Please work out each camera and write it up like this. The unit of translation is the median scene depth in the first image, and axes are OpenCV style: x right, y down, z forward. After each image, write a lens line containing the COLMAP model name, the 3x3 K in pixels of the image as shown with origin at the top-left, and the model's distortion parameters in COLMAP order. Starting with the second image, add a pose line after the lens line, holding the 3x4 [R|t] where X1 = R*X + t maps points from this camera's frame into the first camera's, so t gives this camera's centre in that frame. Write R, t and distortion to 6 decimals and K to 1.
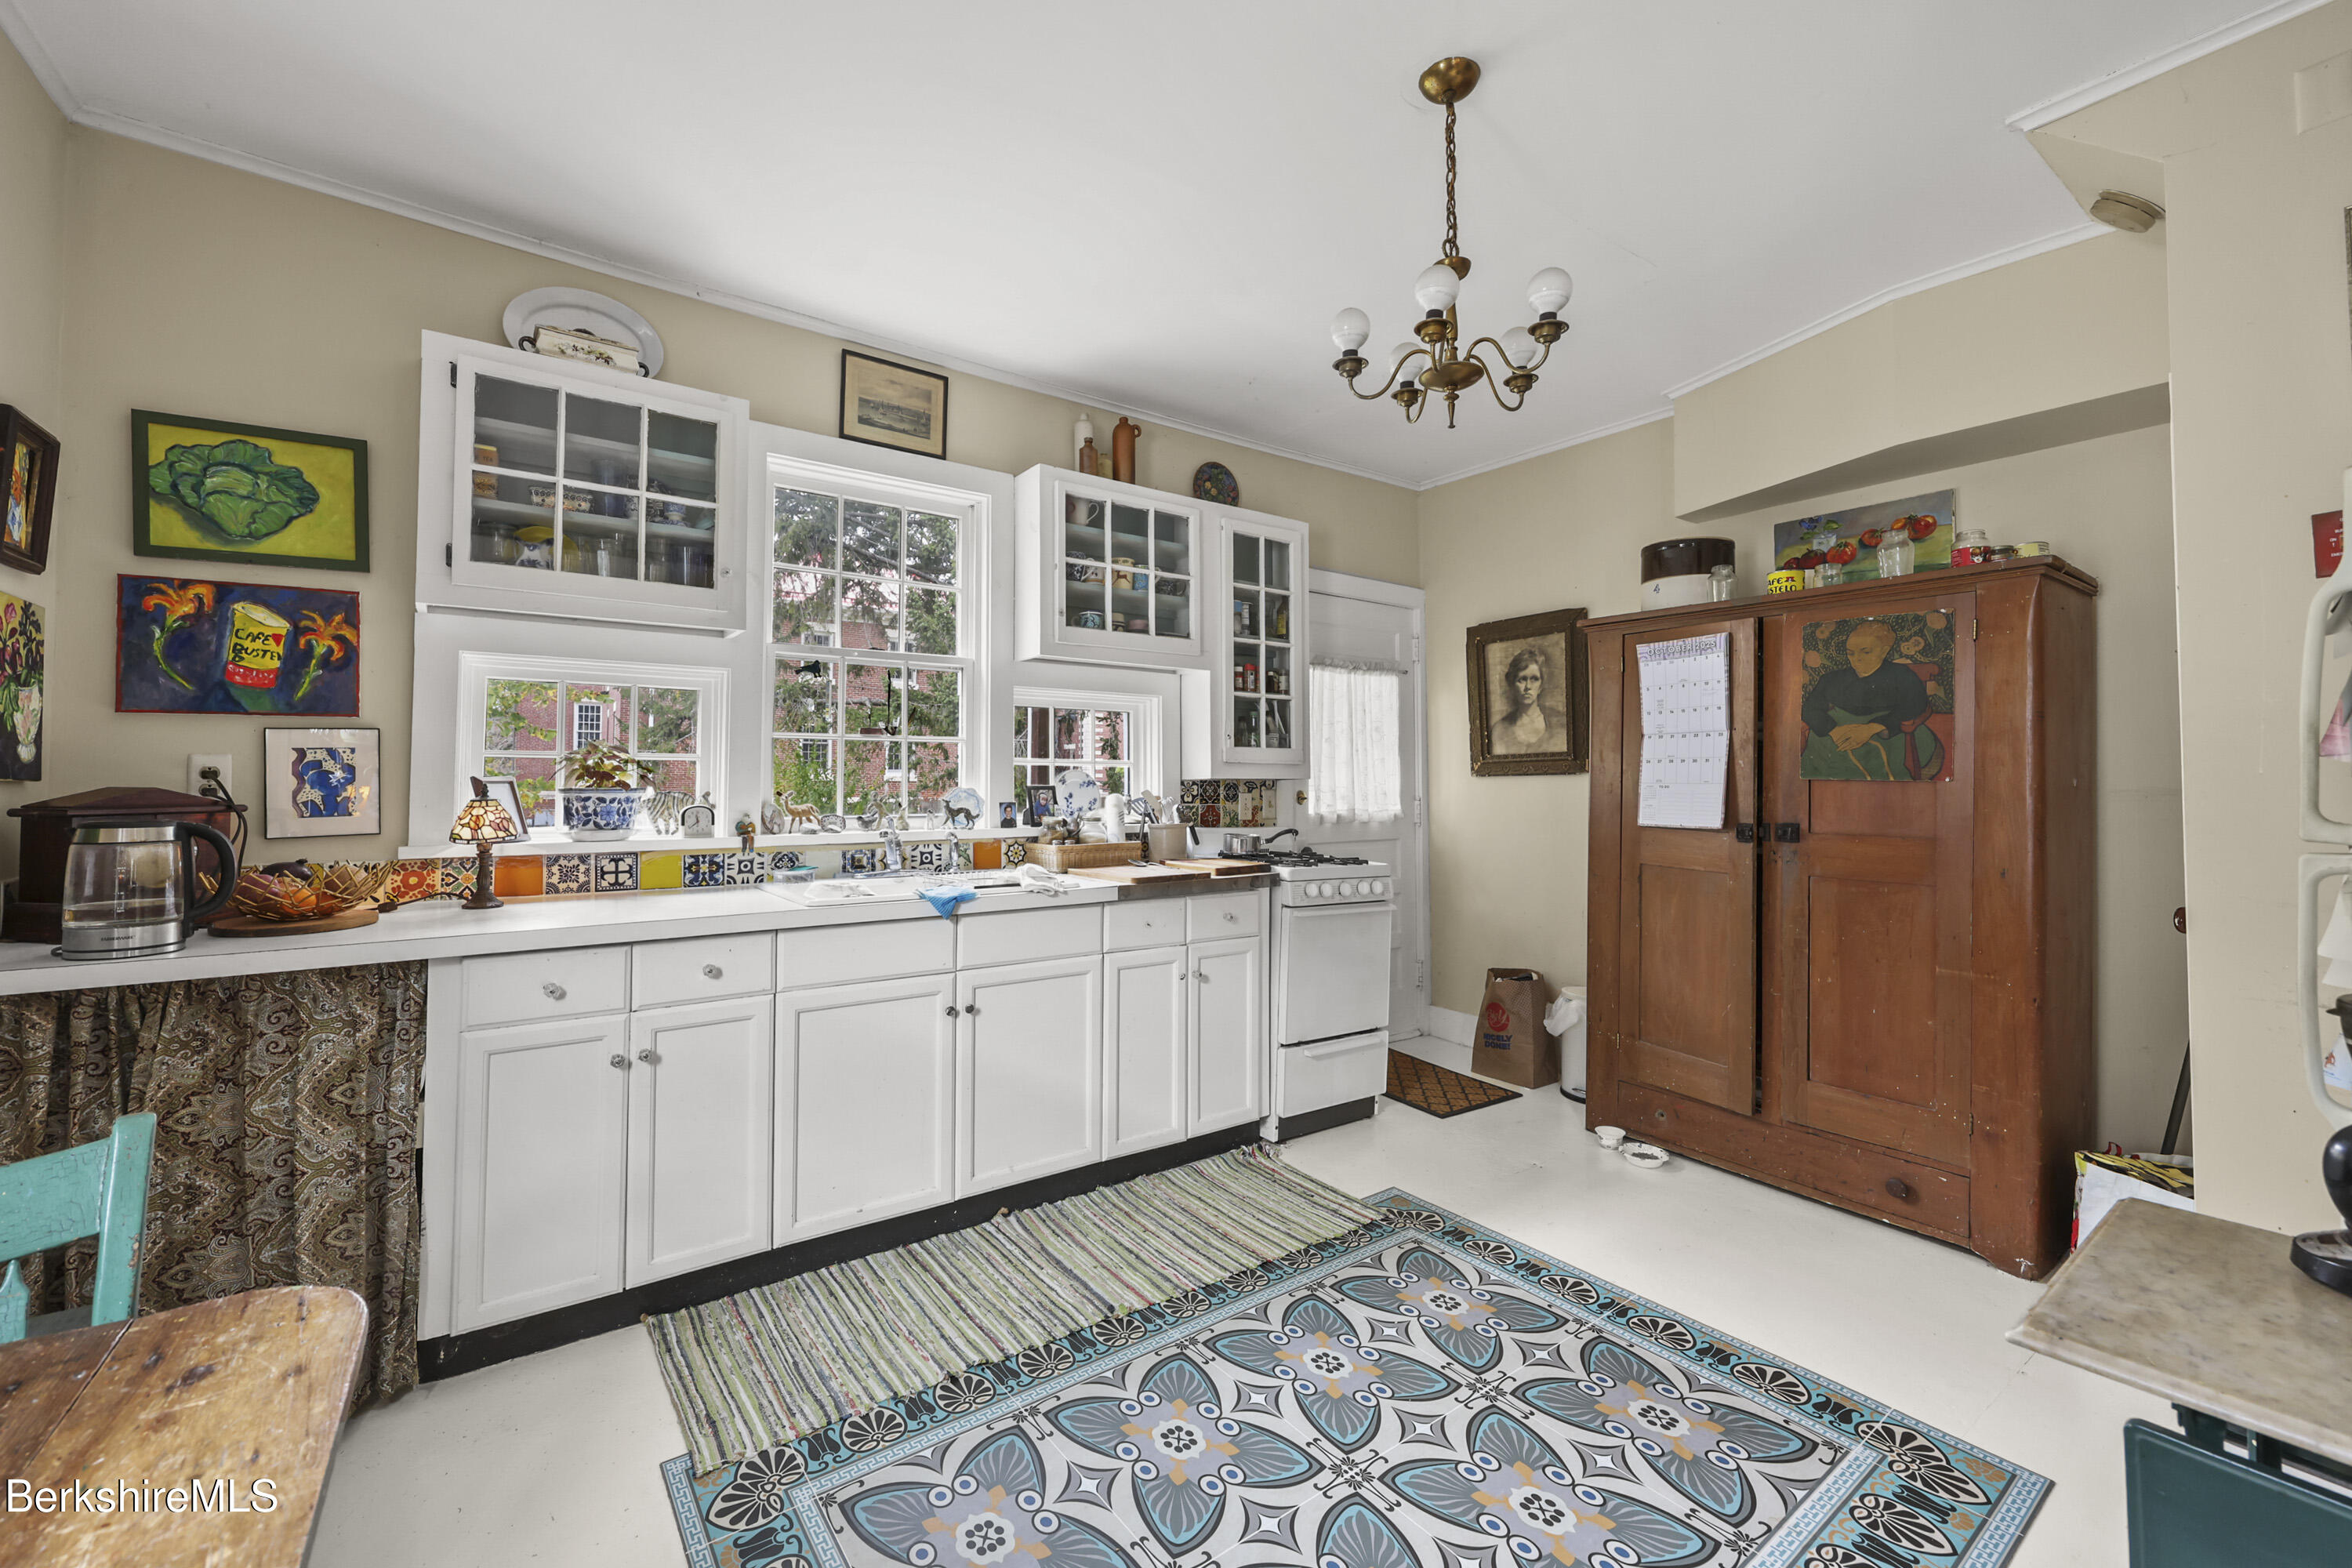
lens RADIAL K [[953.3, 0, 1168.5], [0, 953.3, 764.6], [0, 0, 1]] dist [-0.000692, -0.000166]
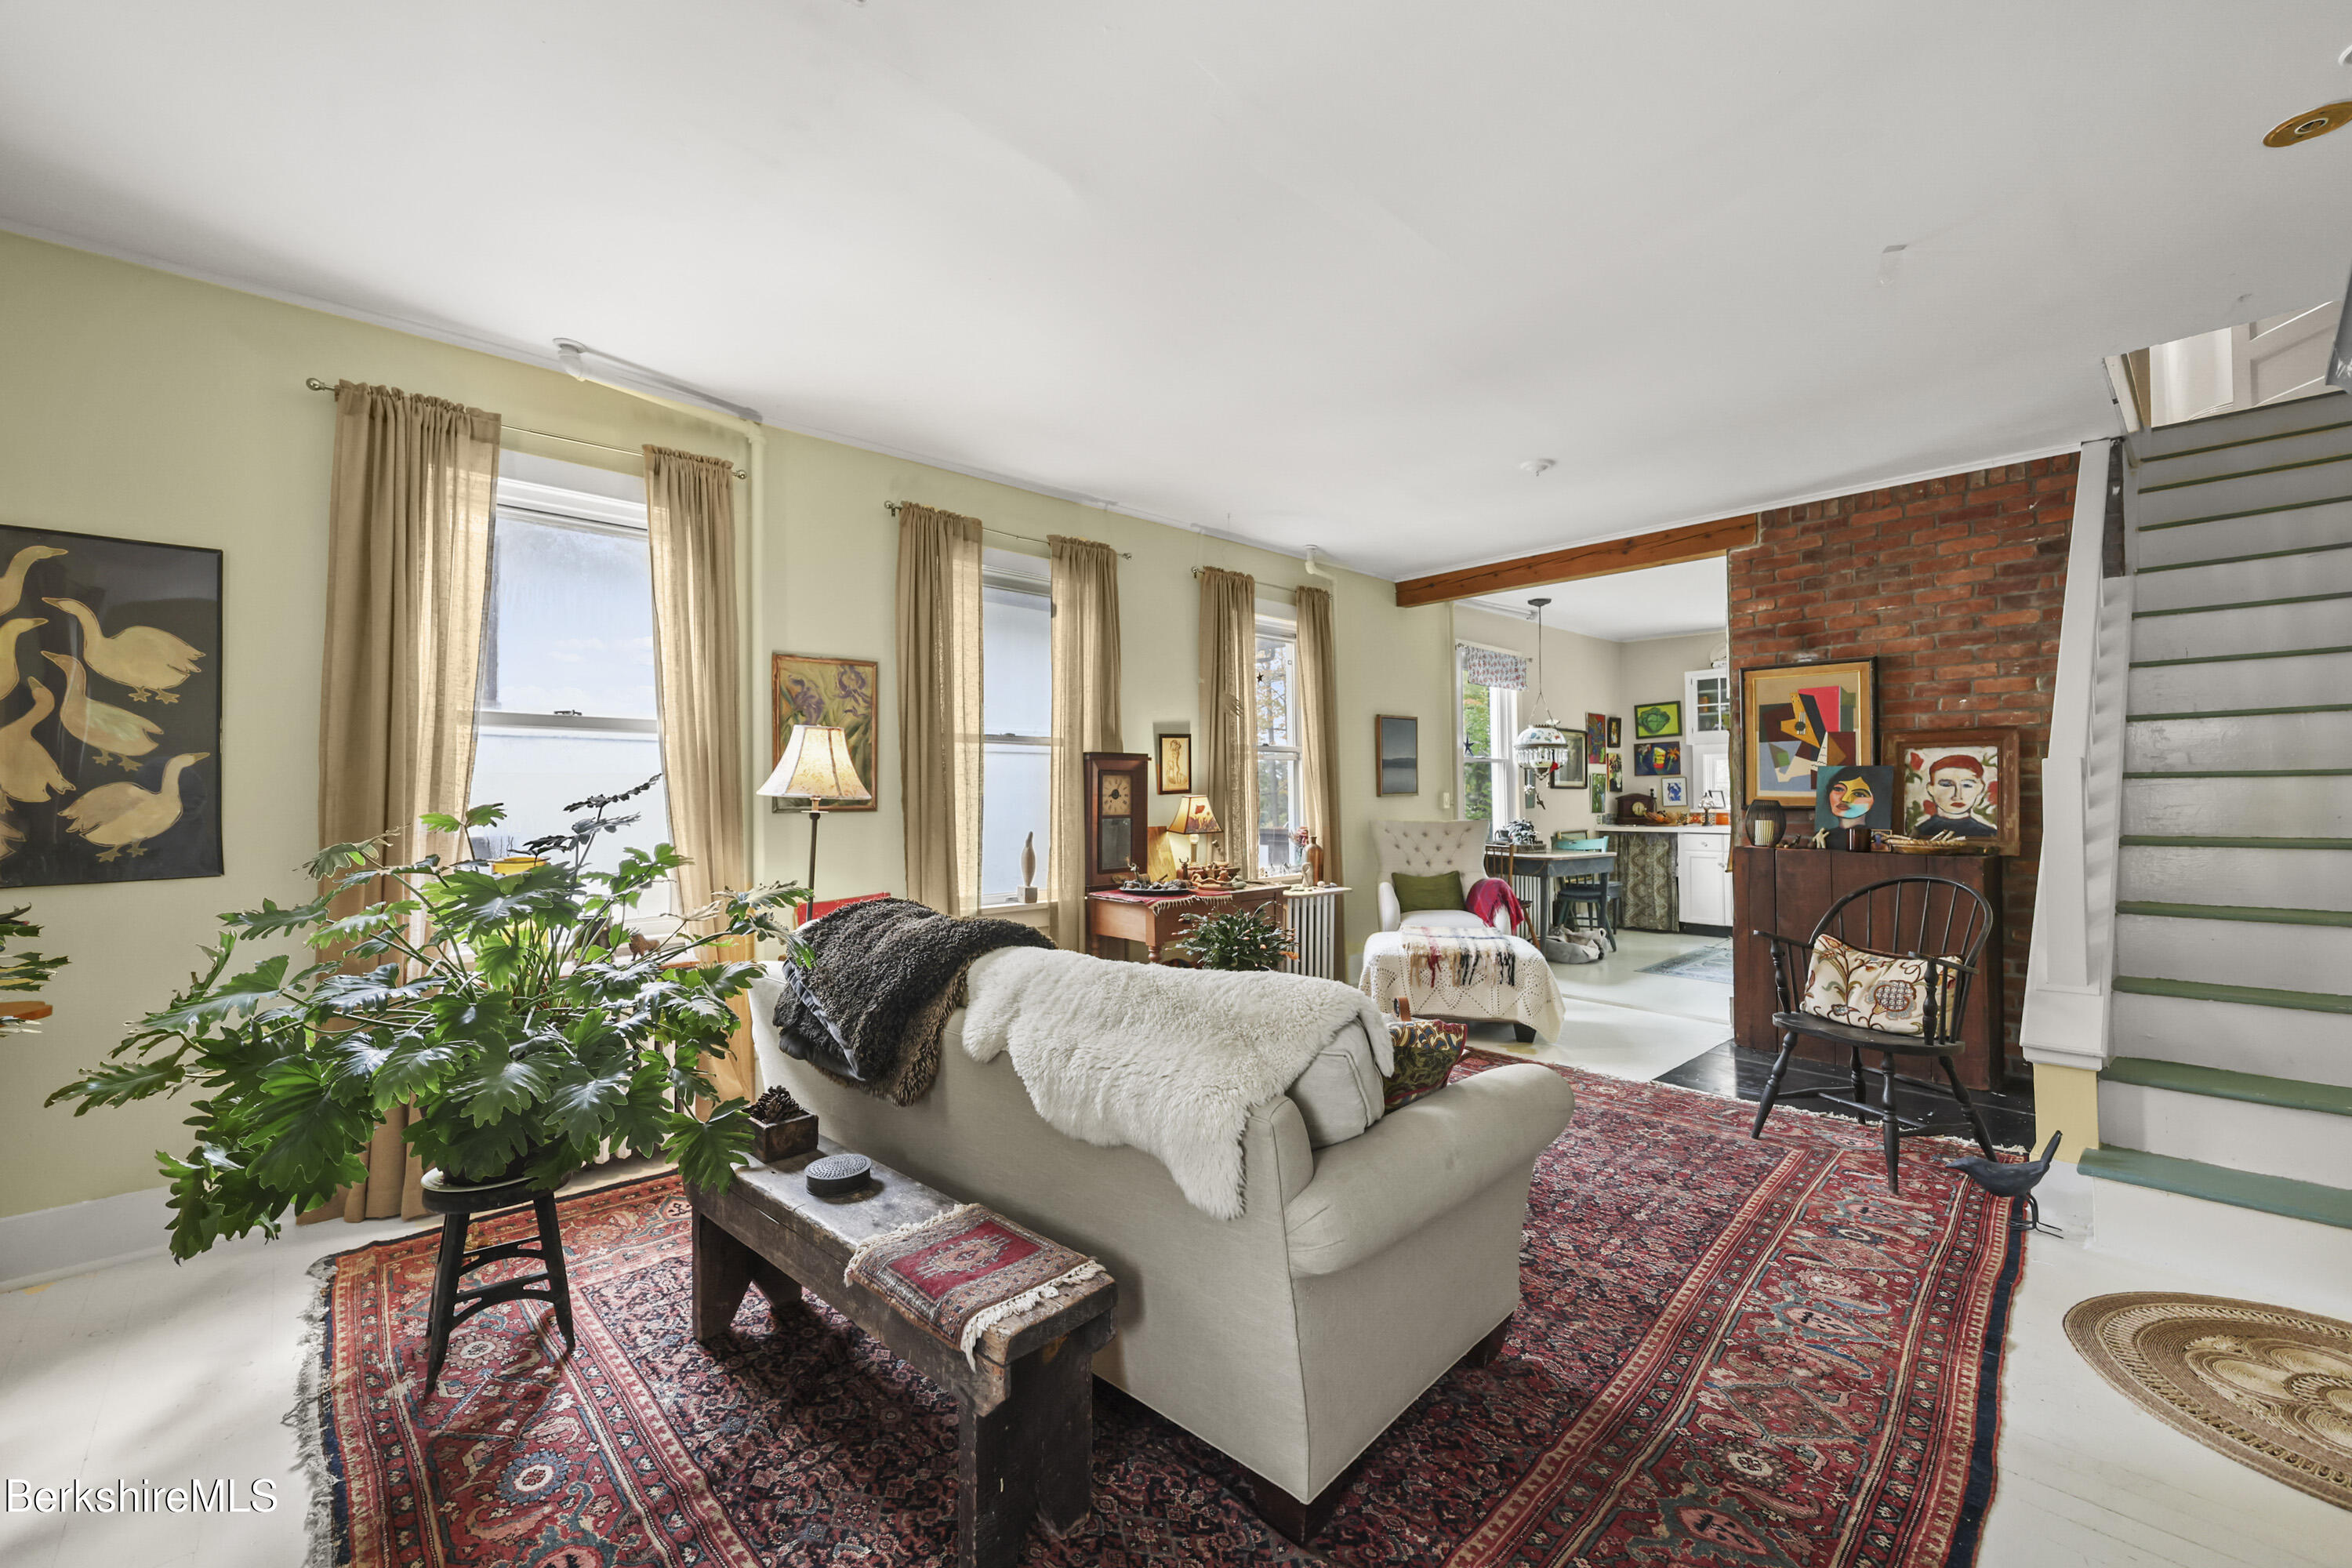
lens RADIAL K [[953.3, 0, 1168.5], [0, 953.3, 764.6], [0, 0, 1]] dist [-0.000692, -0.000166]
pose [[0.128283, -0.039957, -0.990932, 2.739994], [0.028088, 0.998934, -0.036643, -0.007786], [0.991340, -0.023133, 0.129269, -1.560136]]
